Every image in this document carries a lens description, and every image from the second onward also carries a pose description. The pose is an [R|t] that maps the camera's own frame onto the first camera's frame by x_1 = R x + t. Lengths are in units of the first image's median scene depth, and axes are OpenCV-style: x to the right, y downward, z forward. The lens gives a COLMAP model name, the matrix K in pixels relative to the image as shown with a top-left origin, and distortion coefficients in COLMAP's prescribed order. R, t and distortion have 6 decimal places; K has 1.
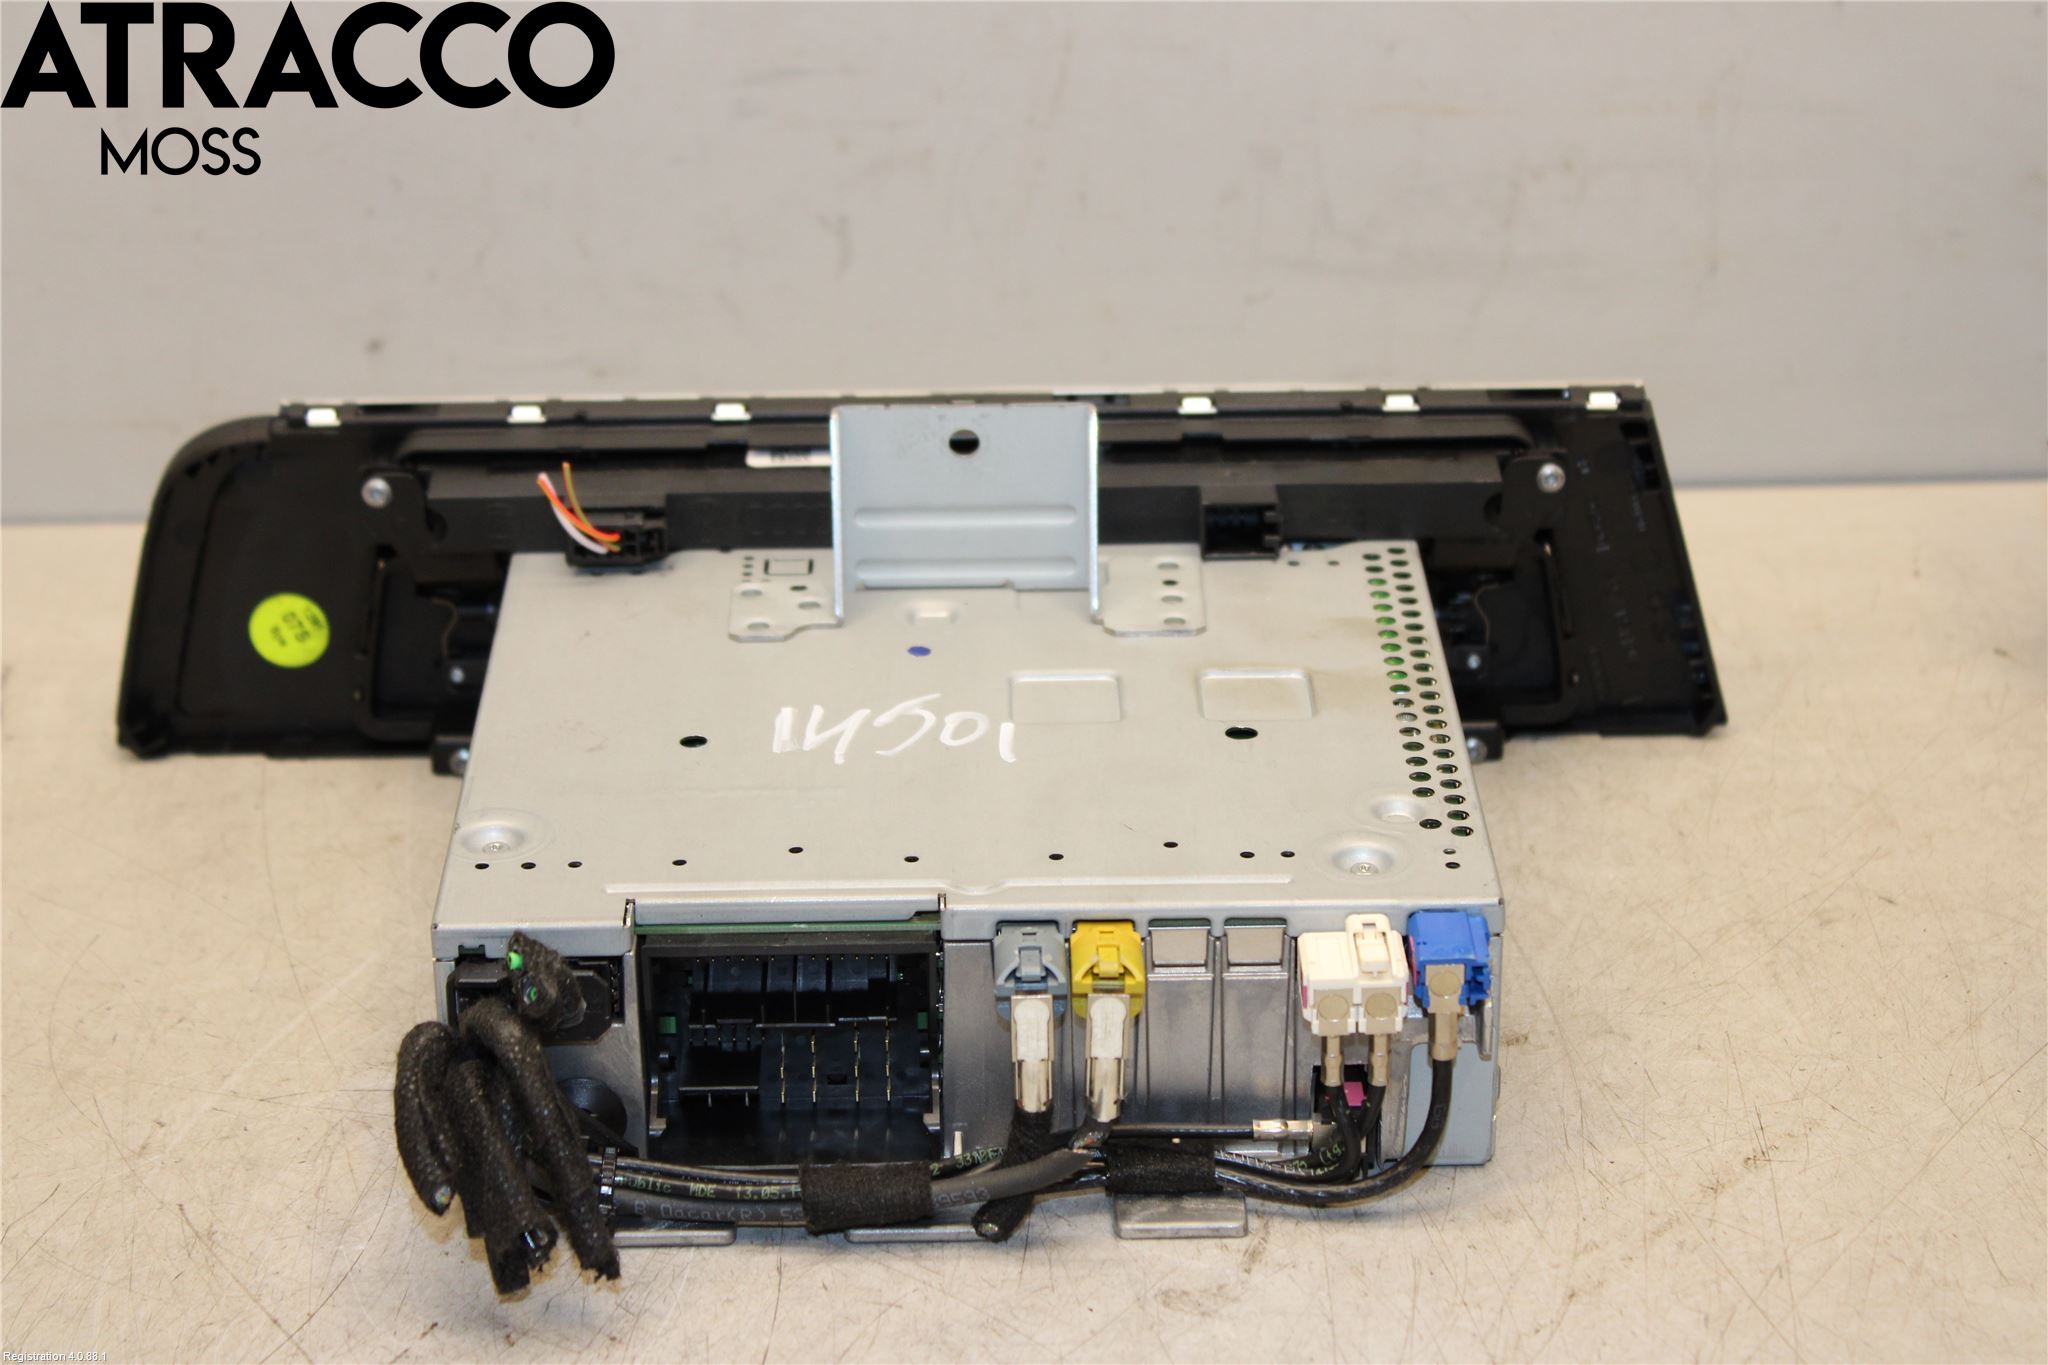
lens RADIAL K [[4480.1, 0, 1024.0], [0, 4480.1, 682.5], [0, 0, 1]] dist [0.178864, 0.368842]
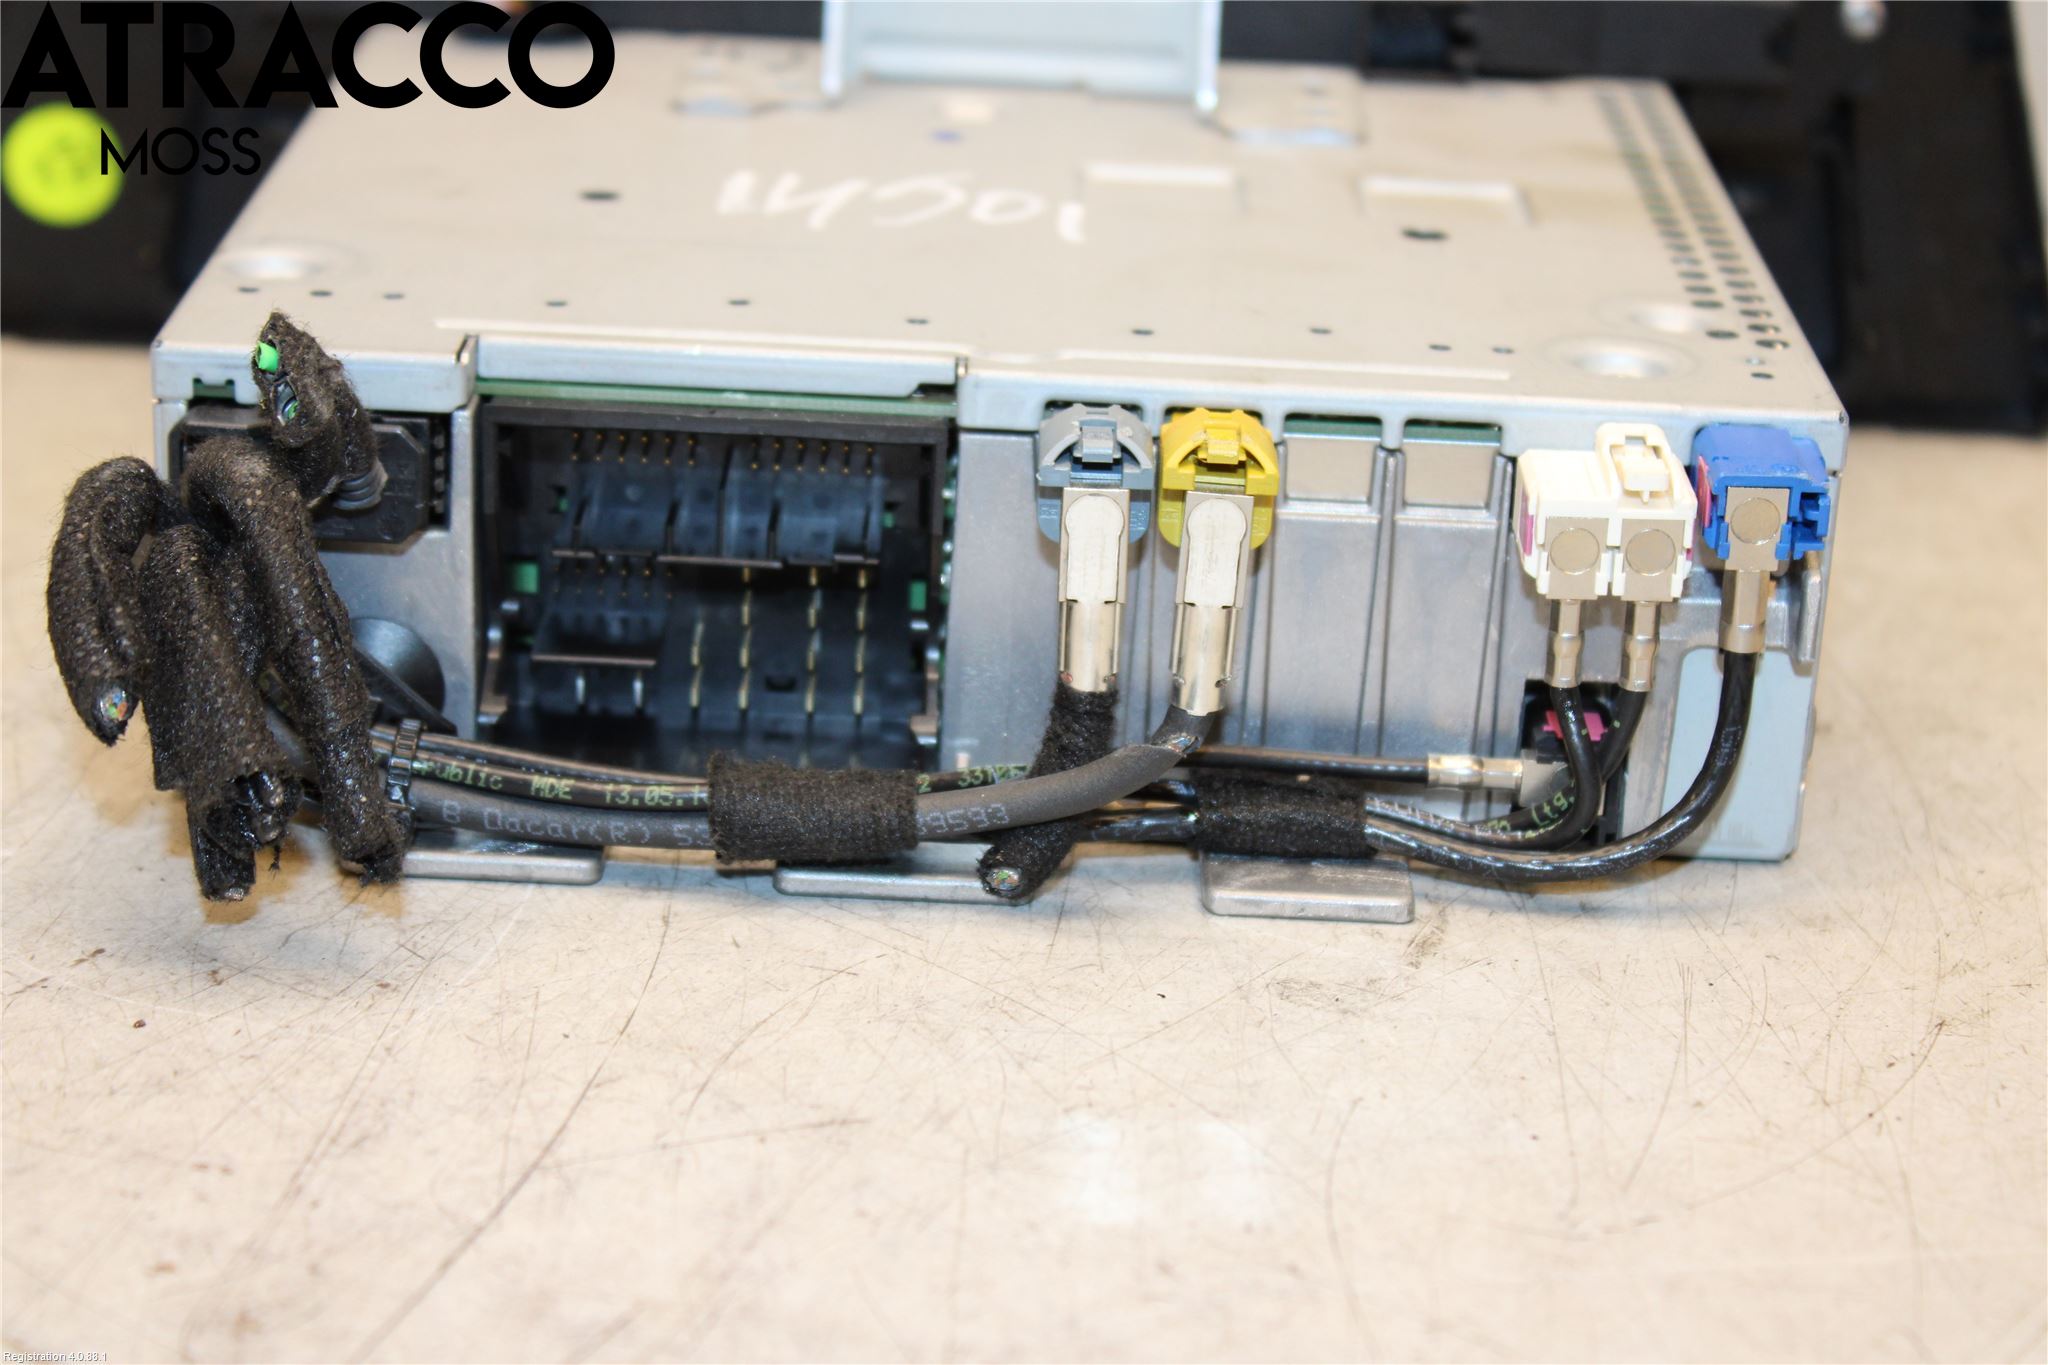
lens RADIAL K [[4173.6, 0, 1024.0], [0, 4173.6, 682.5], [0, 0, 1]] dist [0.092321, 0.172342]
pose [[0.998155, 0.060424, -0.005898, -0.003252], [-0.060710, 0.992928, -0.102022, 0.153821], [-0.000308, 0.102192, 0.994765, 0.418180]]
